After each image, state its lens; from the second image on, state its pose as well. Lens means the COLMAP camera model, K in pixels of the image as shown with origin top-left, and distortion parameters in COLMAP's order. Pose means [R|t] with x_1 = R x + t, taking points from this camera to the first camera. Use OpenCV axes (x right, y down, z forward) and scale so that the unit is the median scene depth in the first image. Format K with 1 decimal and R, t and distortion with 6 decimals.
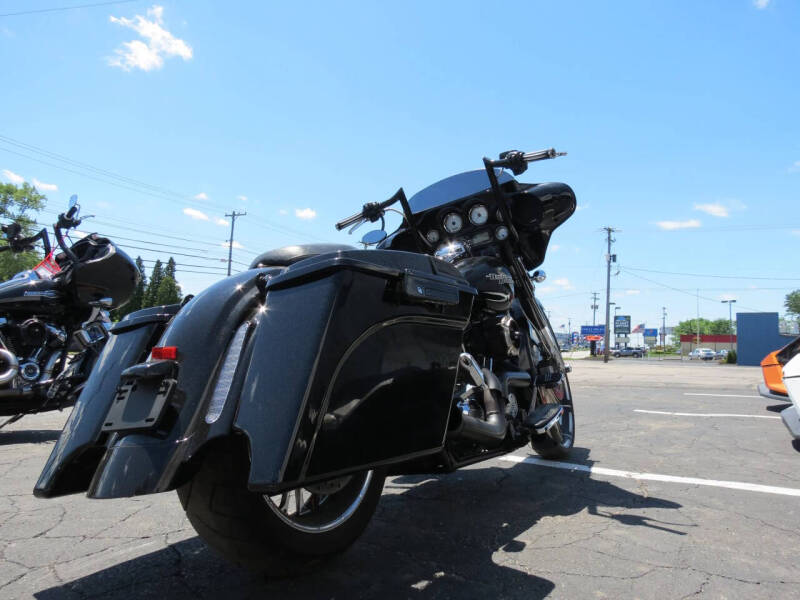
lens RADIAL K [[554.2, 0, 403.5], [0, 554.2, 301.9], [0, 0, 1]] dist [0.002047, -0.002046]
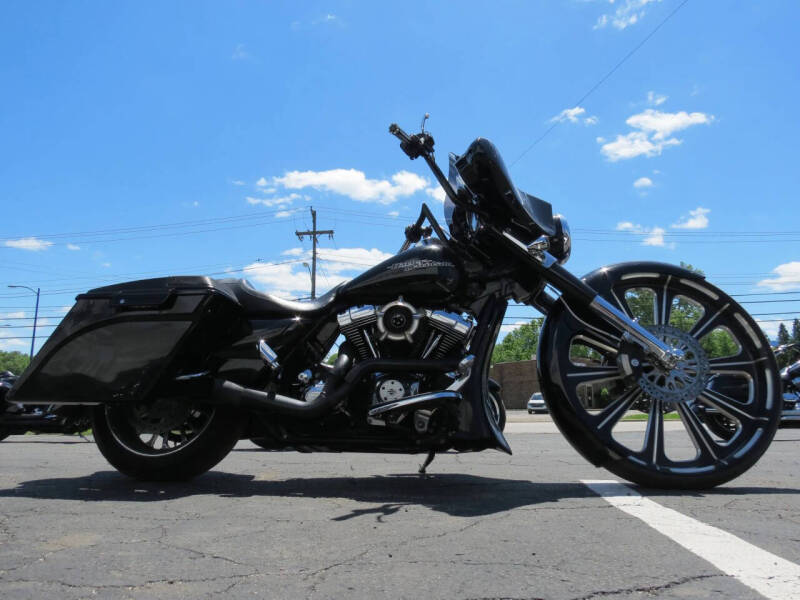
lens RADIAL K [[567.4, 0, 397.8], [0, 567.4, 301.7], [0, 0, 1]] dist [-0.022577, 0.001522]
pose [[0.434100, -0.209725, -0.876113, 0.876250], [0.097816, 0.977747, -0.185588, 0.175578], [0.895539, -0.005134, 0.444954, 0.463671]]
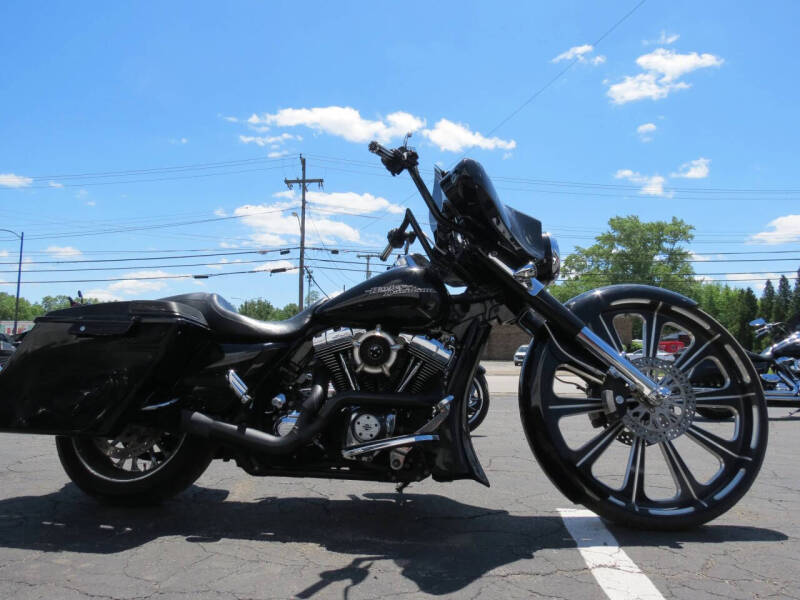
lens RADIAL K [[567.4, 0, 397.8], [0, 567.4, 301.7], [0, 0, 1]] dist [-0.022577, 0.001522]
pose [[0.452088, -0.119098, -0.883987, 0.865345], [0.082467, 0.992382, -0.091527, 0.057314], [0.888153, -0.031521, 0.458465, 0.499905]]
